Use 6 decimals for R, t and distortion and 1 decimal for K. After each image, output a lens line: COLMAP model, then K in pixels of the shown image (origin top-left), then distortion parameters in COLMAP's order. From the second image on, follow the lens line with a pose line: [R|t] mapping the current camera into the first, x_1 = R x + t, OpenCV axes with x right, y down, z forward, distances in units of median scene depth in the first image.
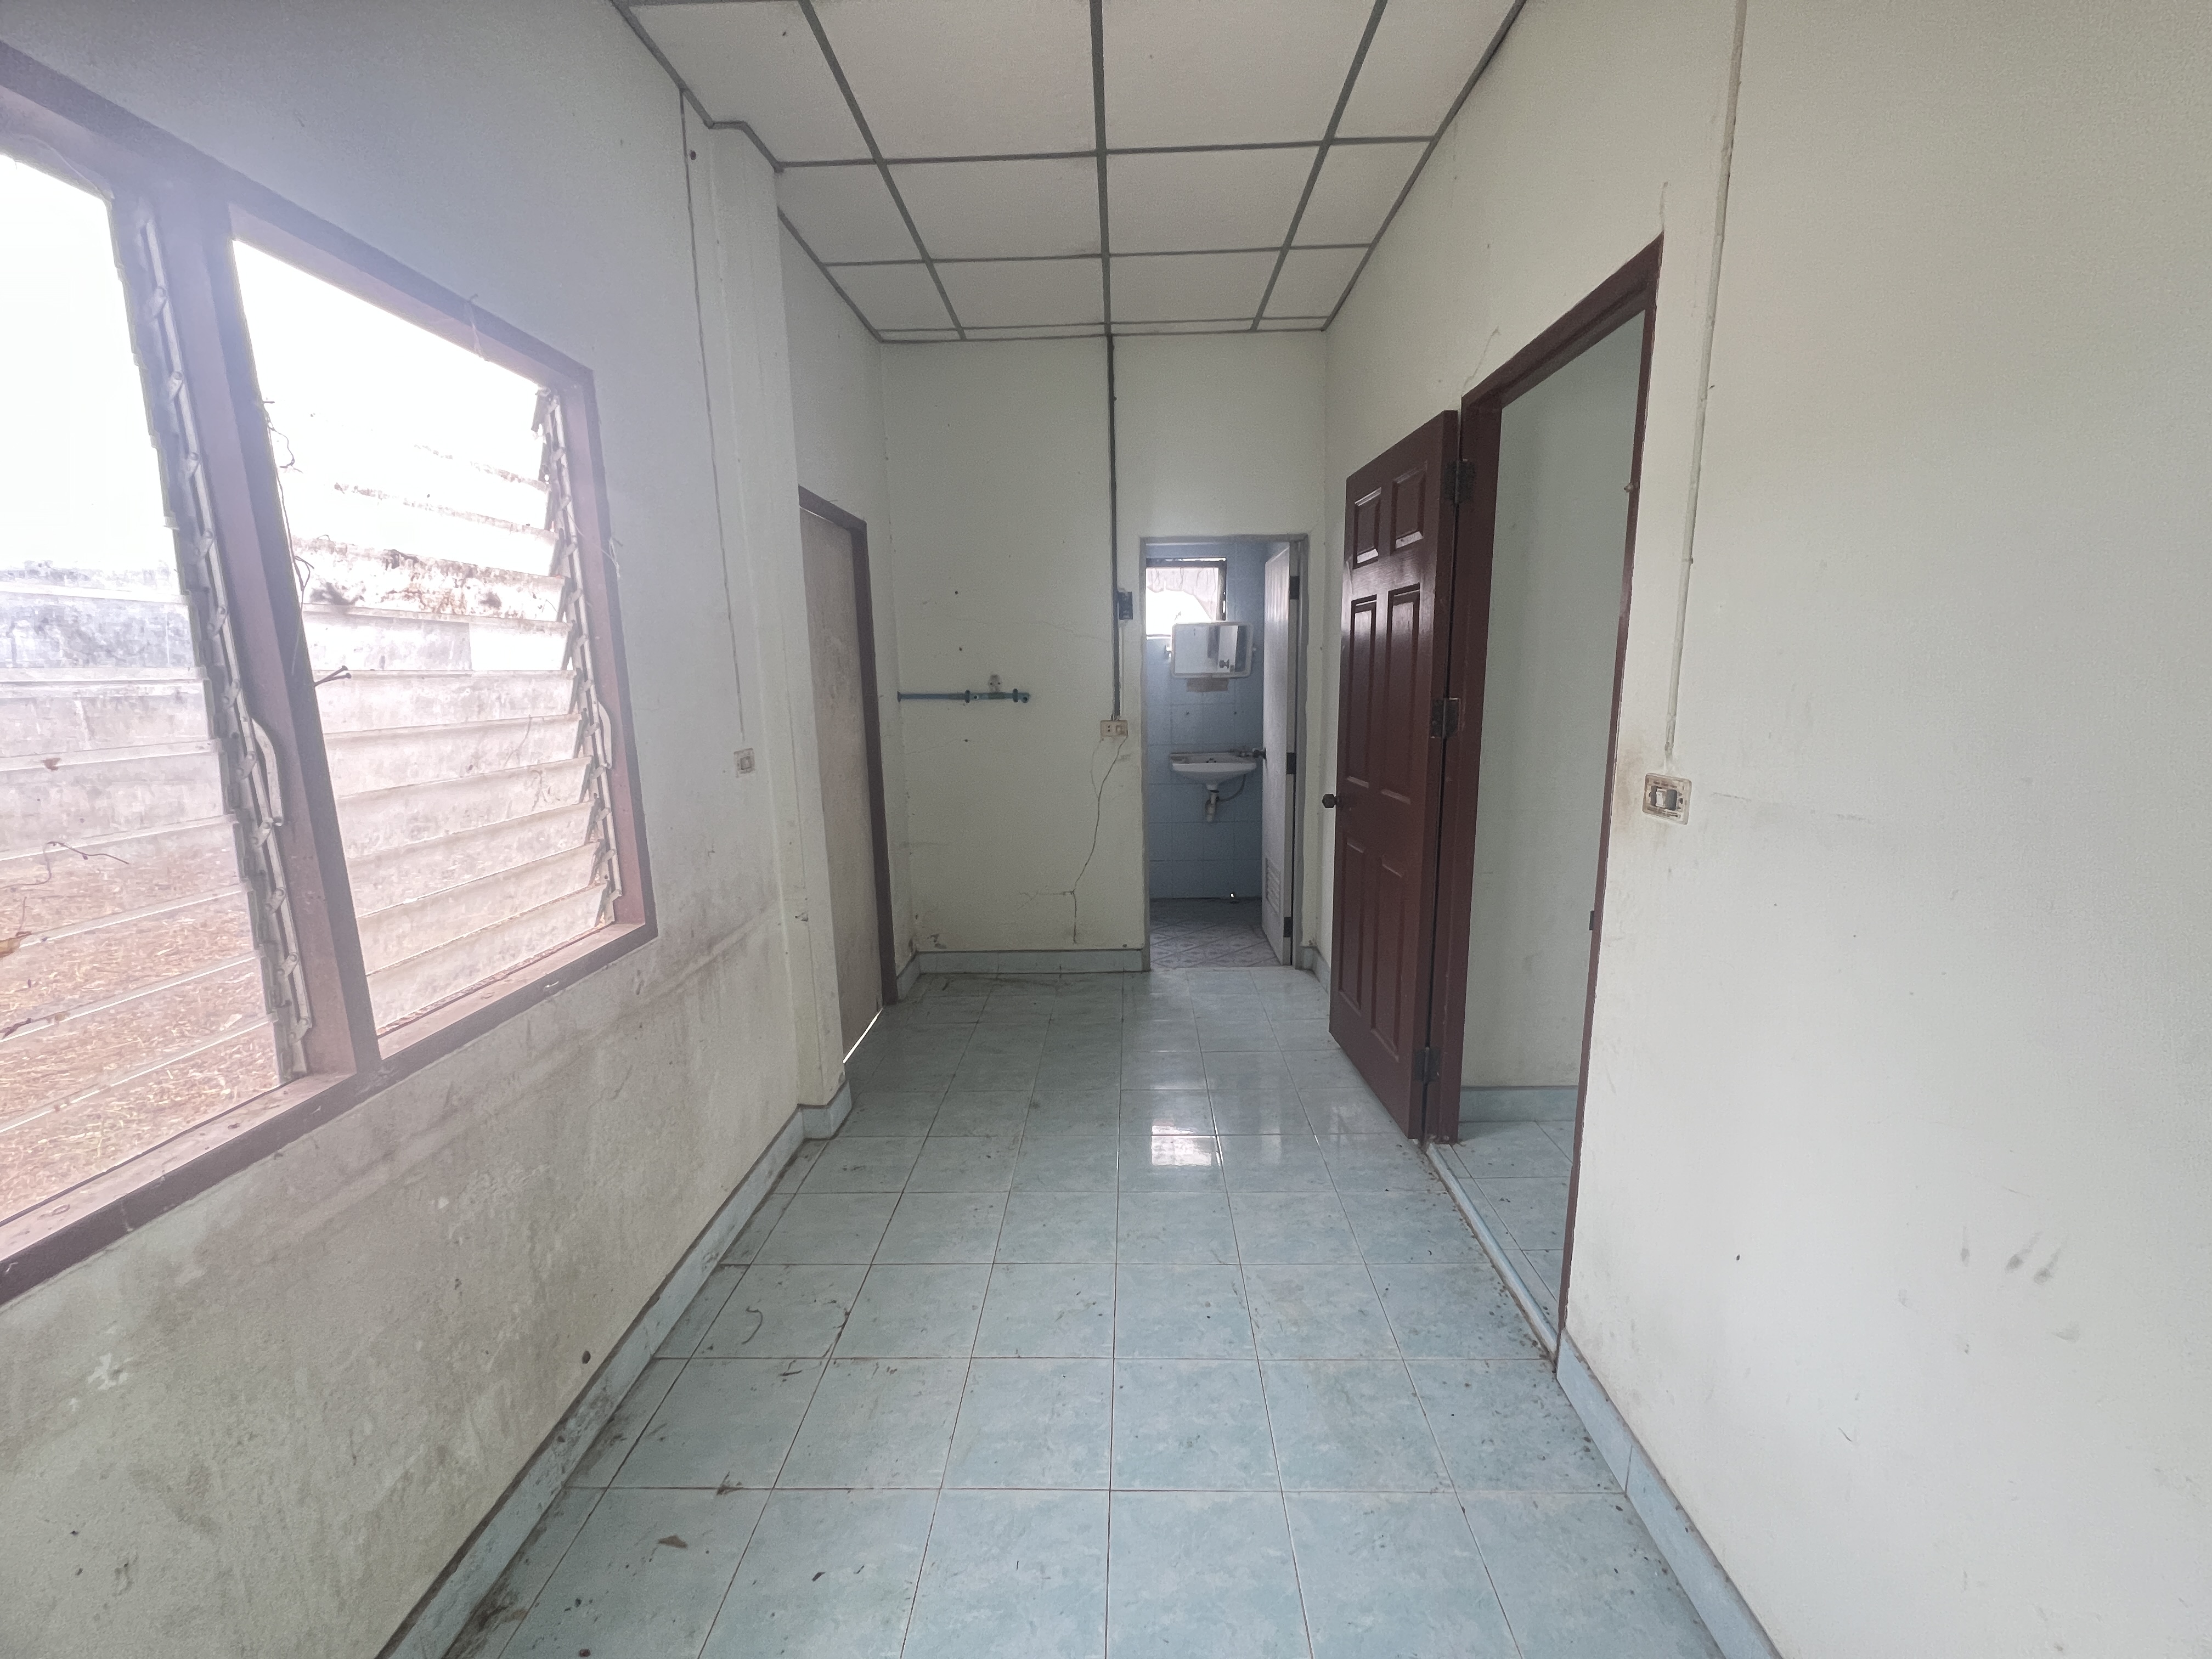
lens RADIAL K [[878.4, 0, 1102.5], [0, 878.4, 835.0], [0, 0, 1]] dist [-0.001616, 0.000381]
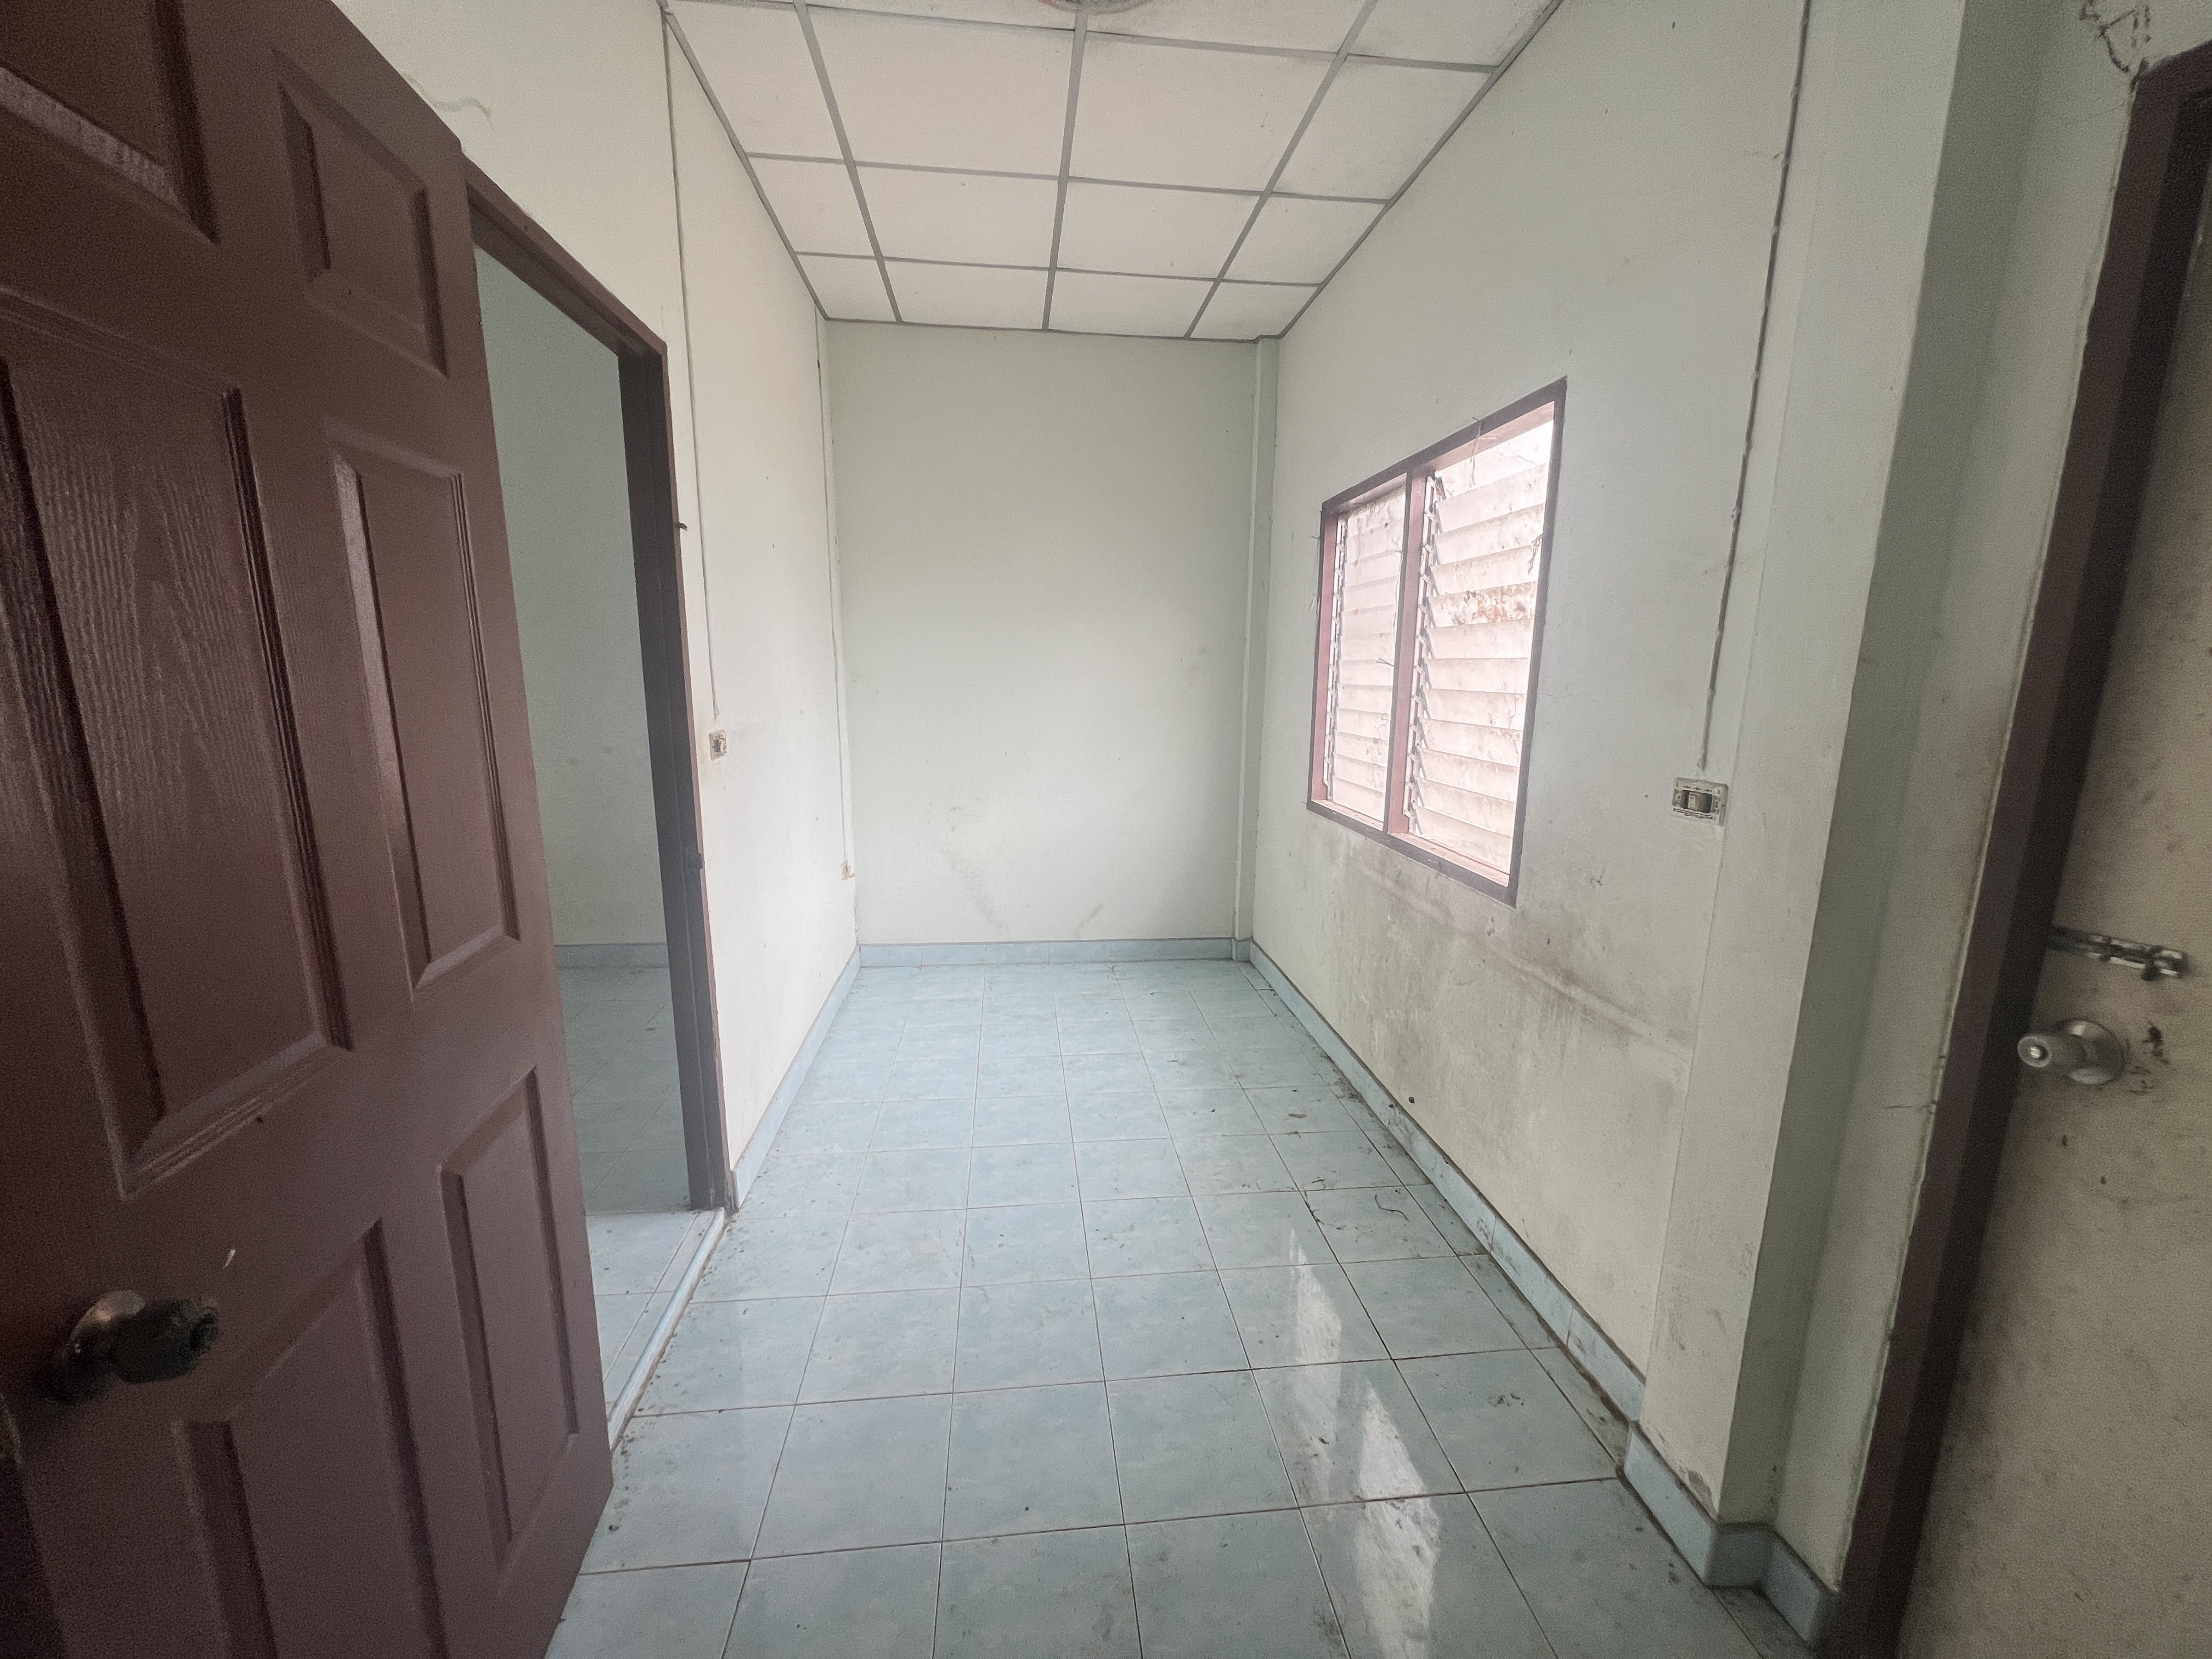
lens RADIAL K [[878.4, 0, 1102.4], [0, 878.4, 831.0], [0, 0, 1]] dist [-0.001616, 0.000381]
pose [[-0.991146, 0.034869, -0.128118, 0.123199], [-0.013906, 0.932337, 0.361323, -0.356894], [0.132048, 0.359905, -0.923597, 1.930226]]
